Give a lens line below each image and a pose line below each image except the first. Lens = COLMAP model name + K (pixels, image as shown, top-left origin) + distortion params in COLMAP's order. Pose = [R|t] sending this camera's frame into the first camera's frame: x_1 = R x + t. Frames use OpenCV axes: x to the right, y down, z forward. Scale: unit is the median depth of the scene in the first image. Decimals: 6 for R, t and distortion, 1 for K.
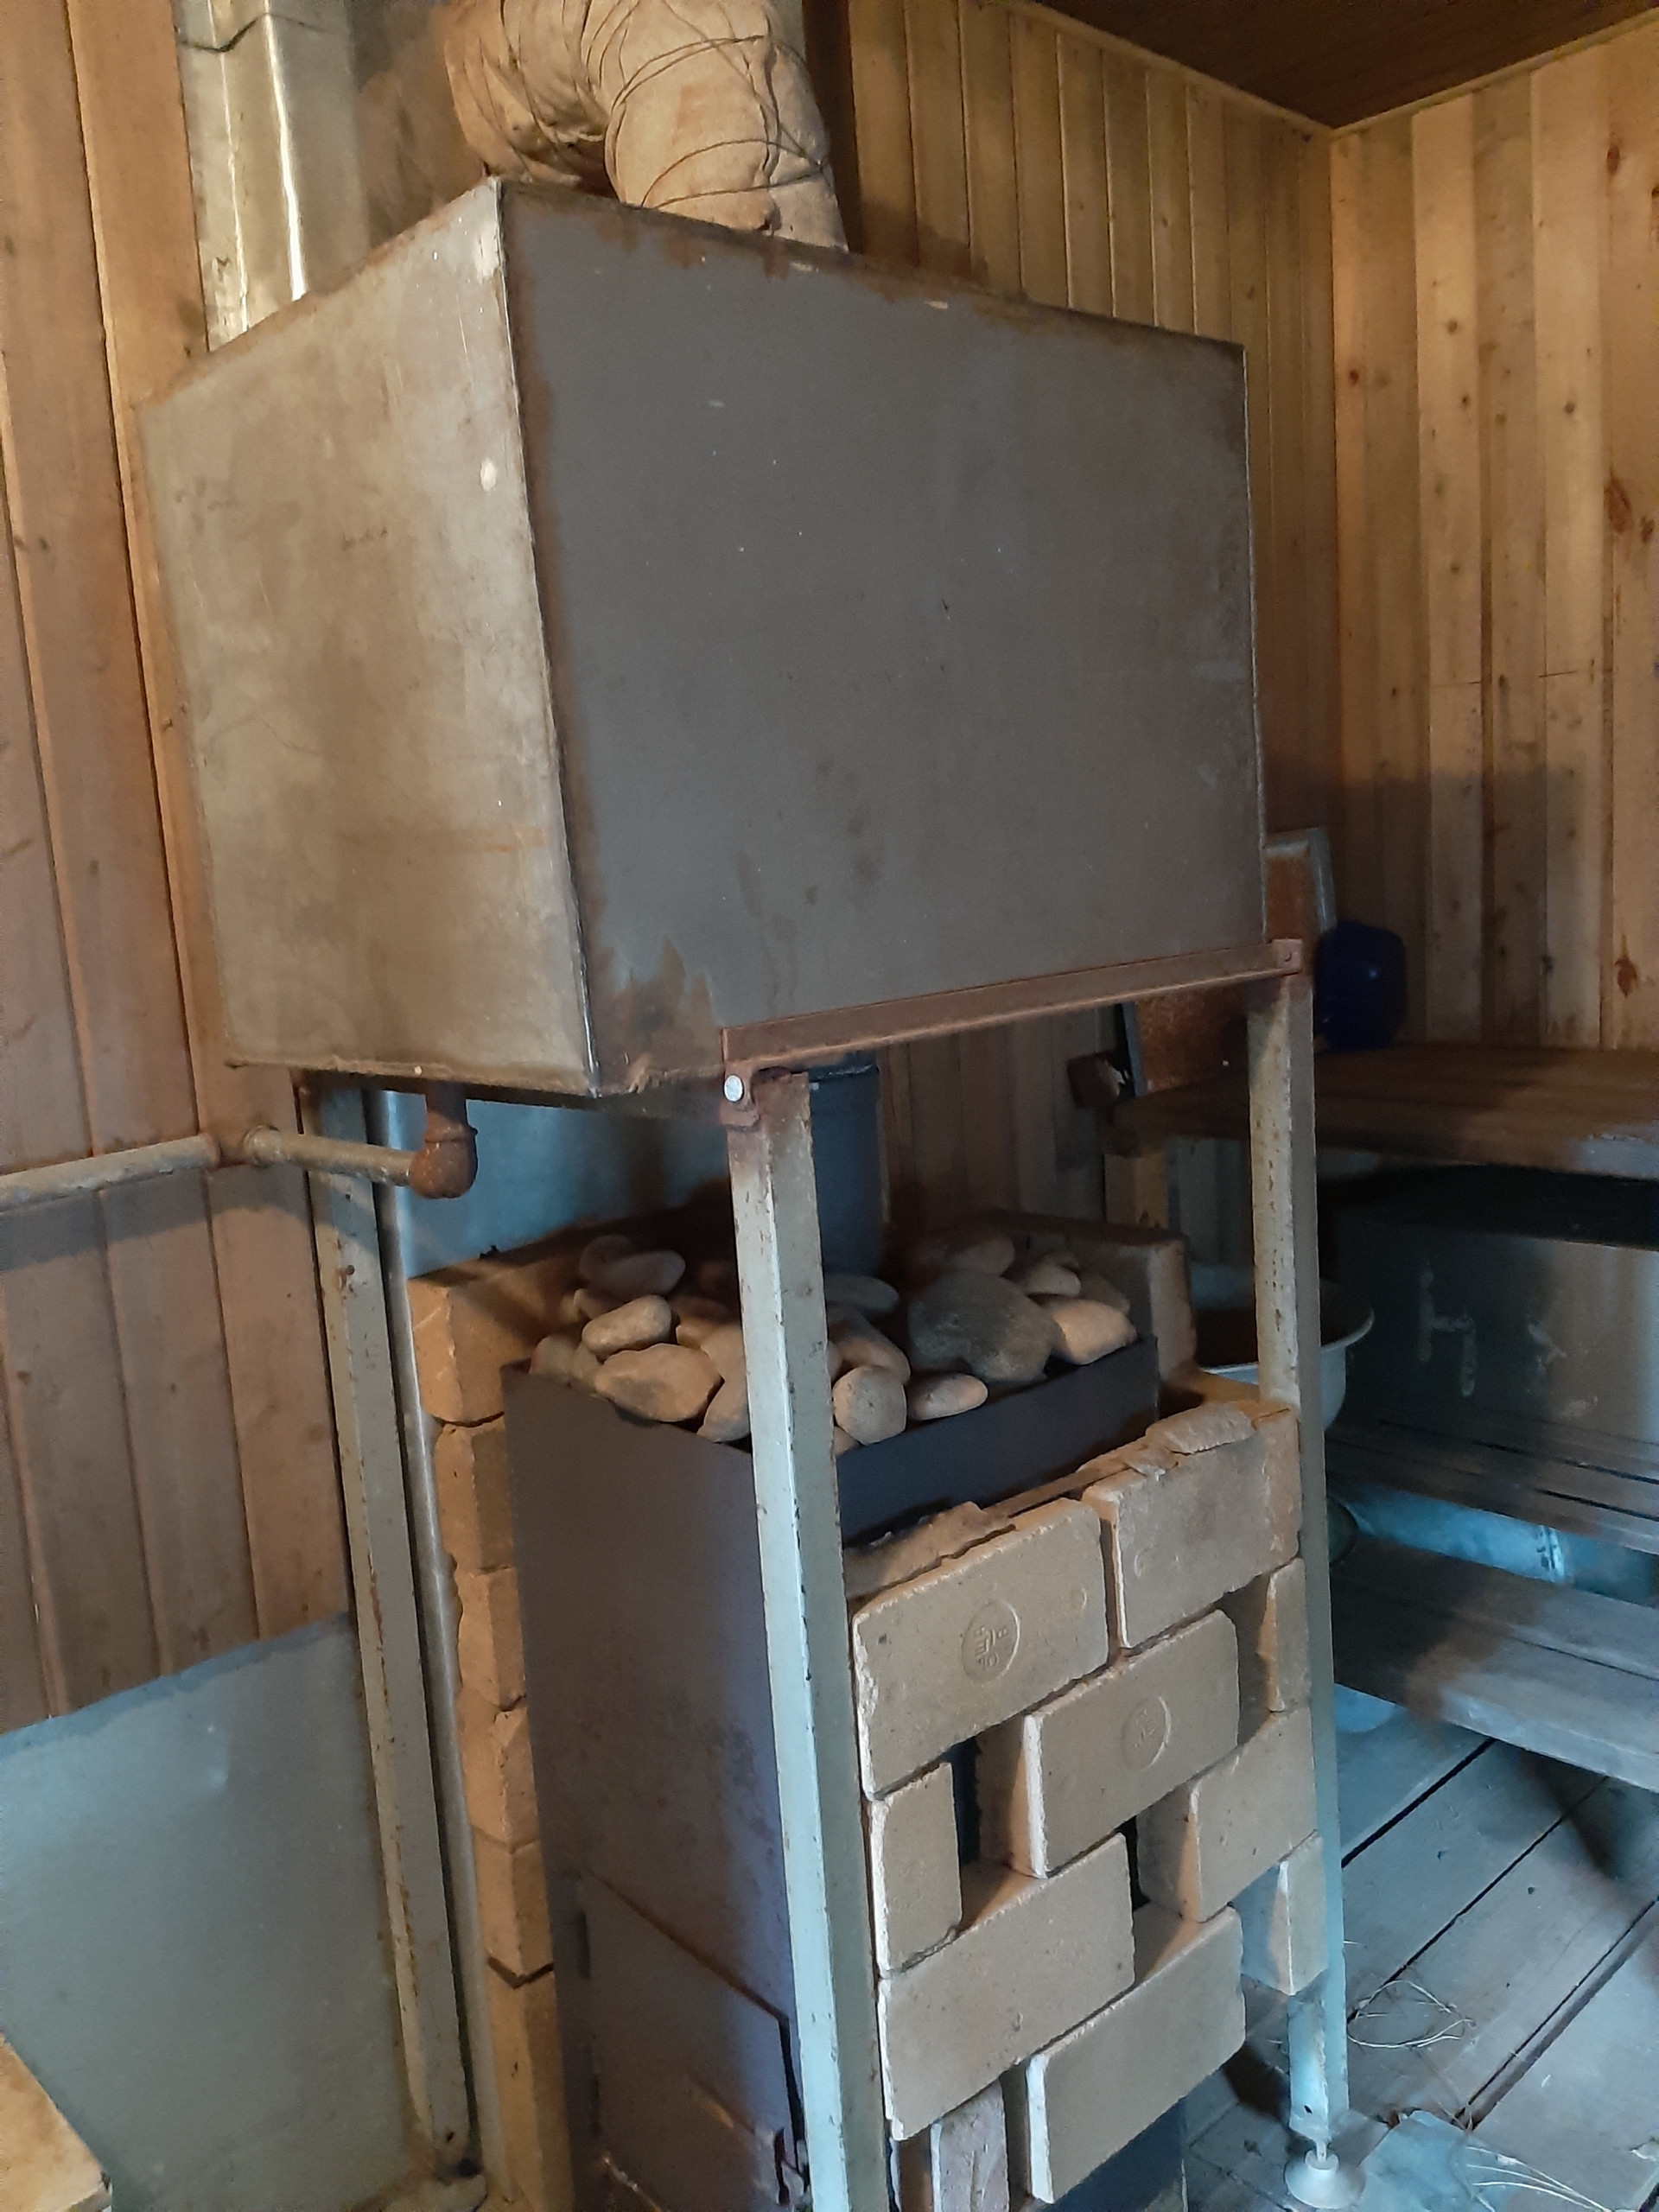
lens RADIAL K [[1798.6, 0, 831.5], [0, 1798.6, 1115.8], [0, 0, 1]] dist [0.079548, -0.162062]
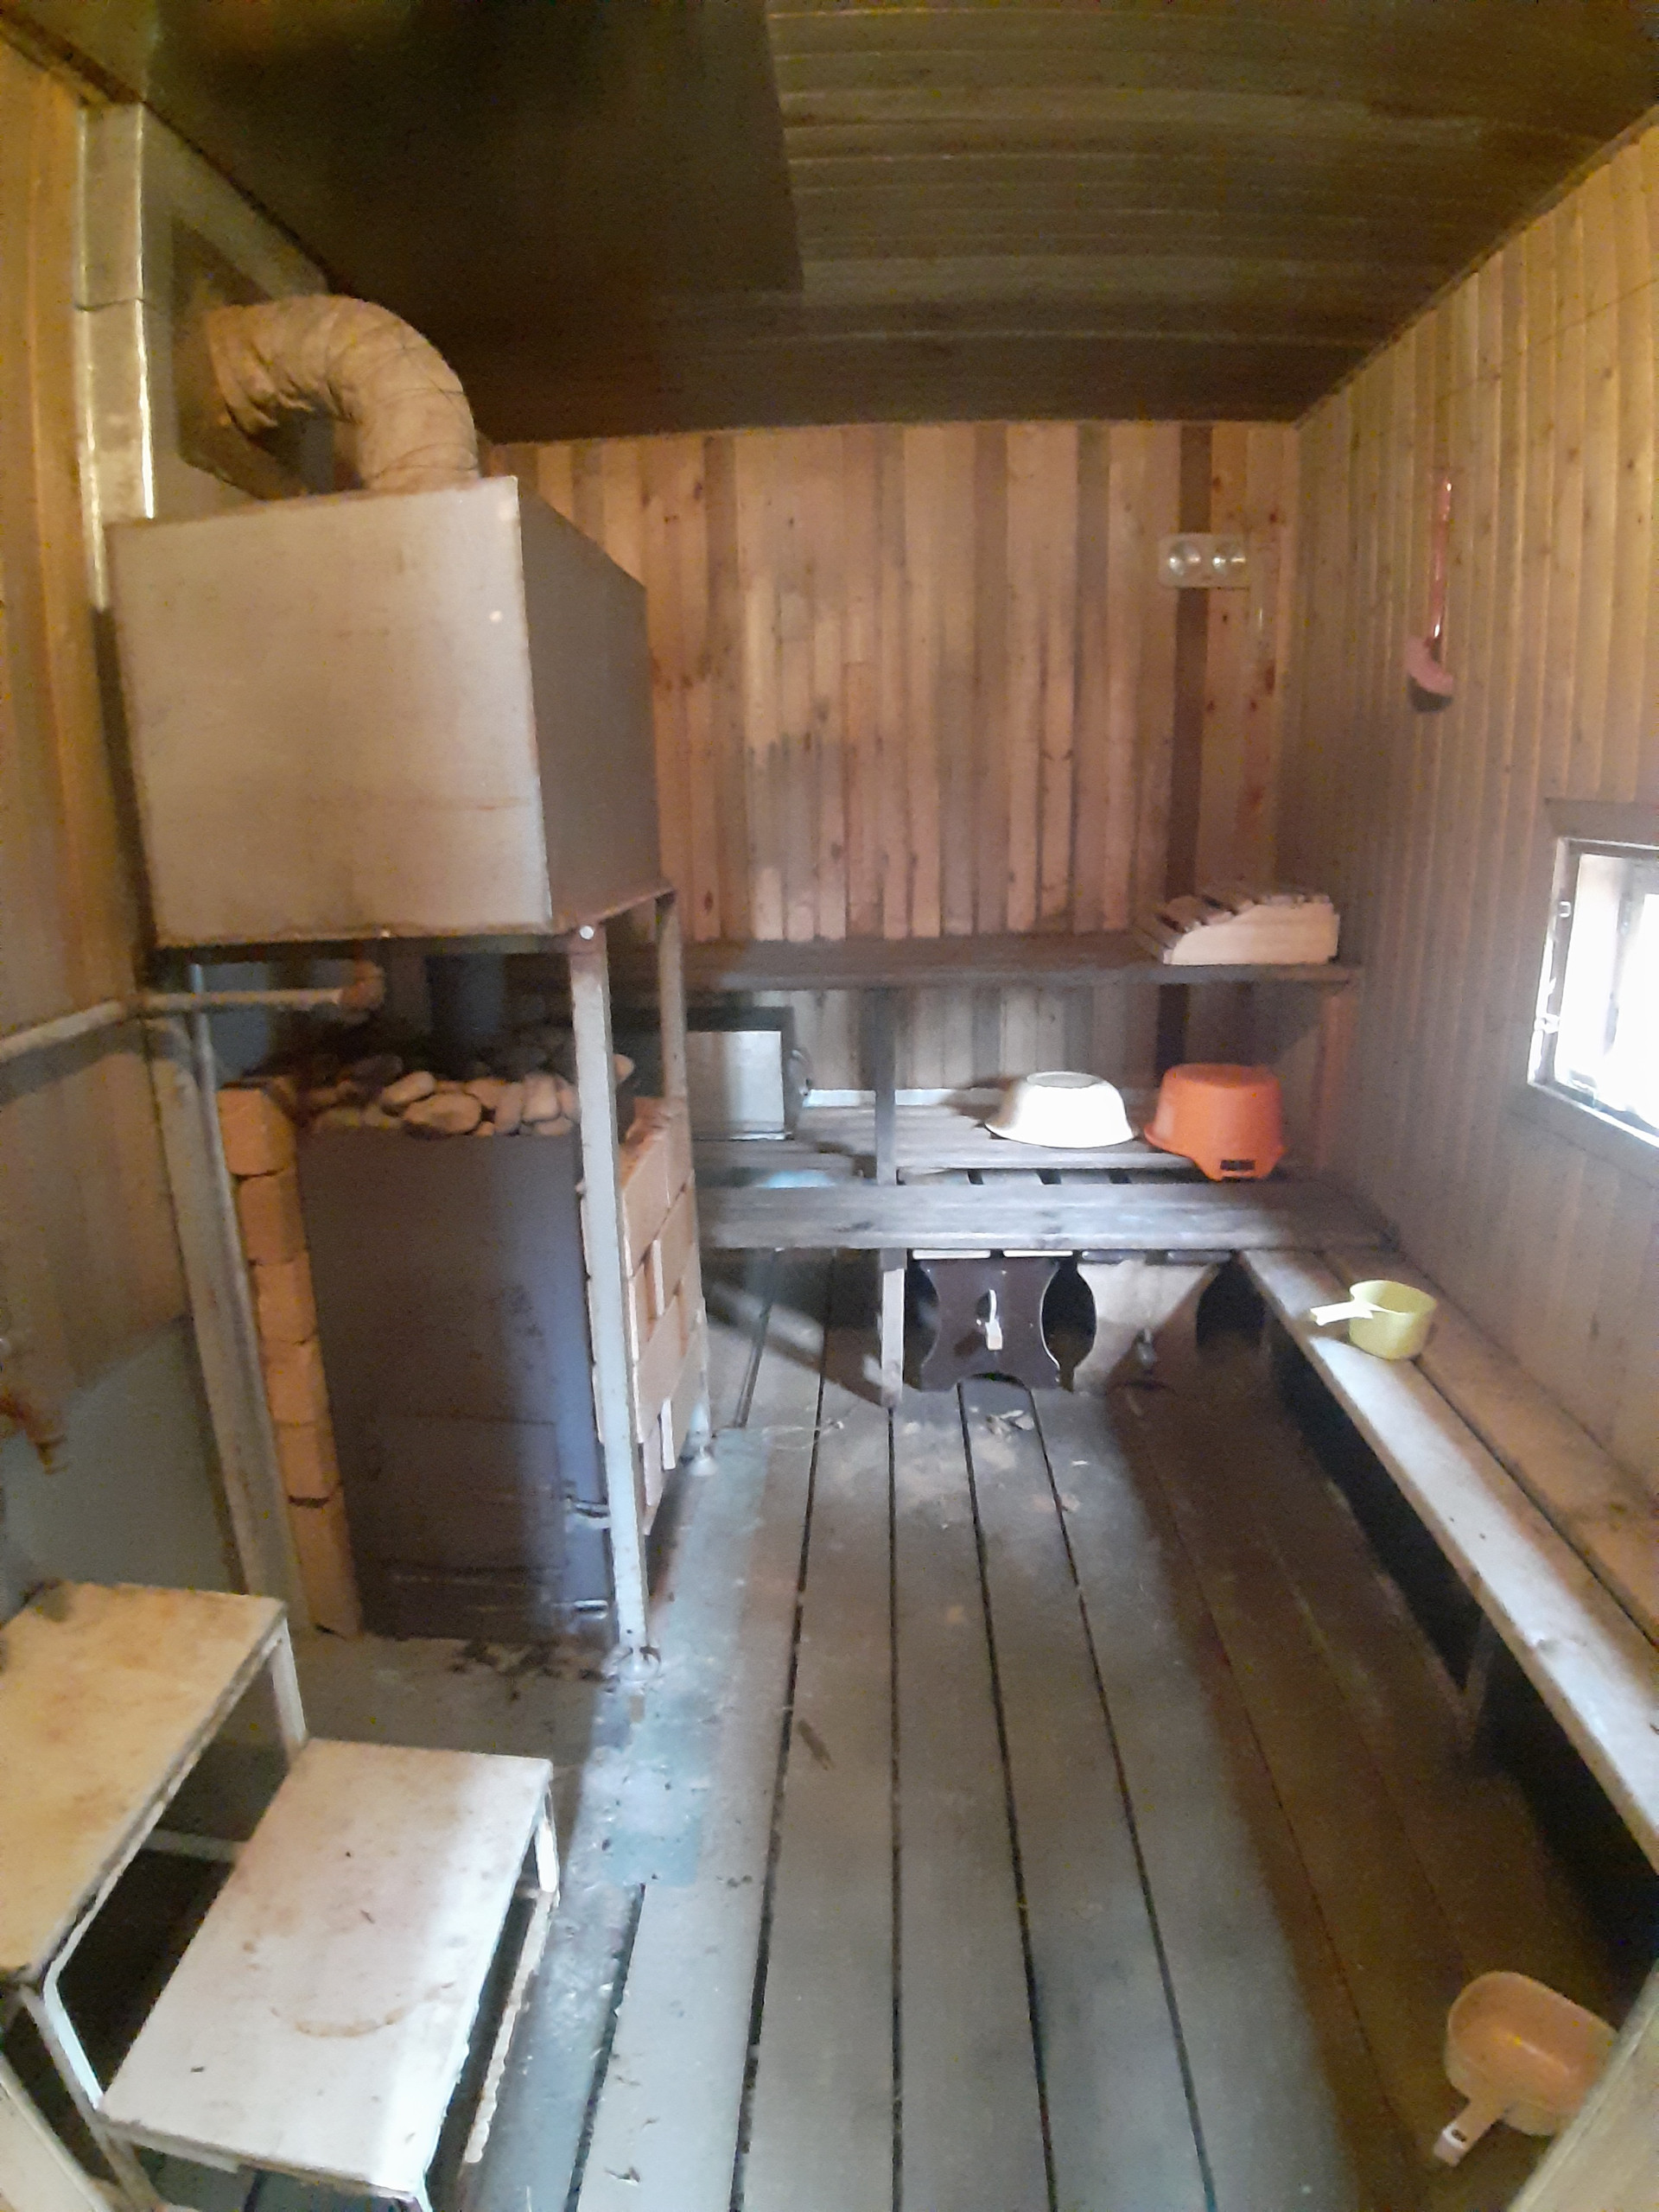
lens RADIAL K [[1198.4, 0, 836.0], [0, 1198.4, 1107.5], [0, 0, 1]] dist [-0.108707, -0.001006]
pose [[0.704666, -0.121271, 0.699099, -0.583930], [0.079007, 0.992569, 0.092542, 0.056075], [-0.705127, -0.009977, 0.709011, -0.101846]]
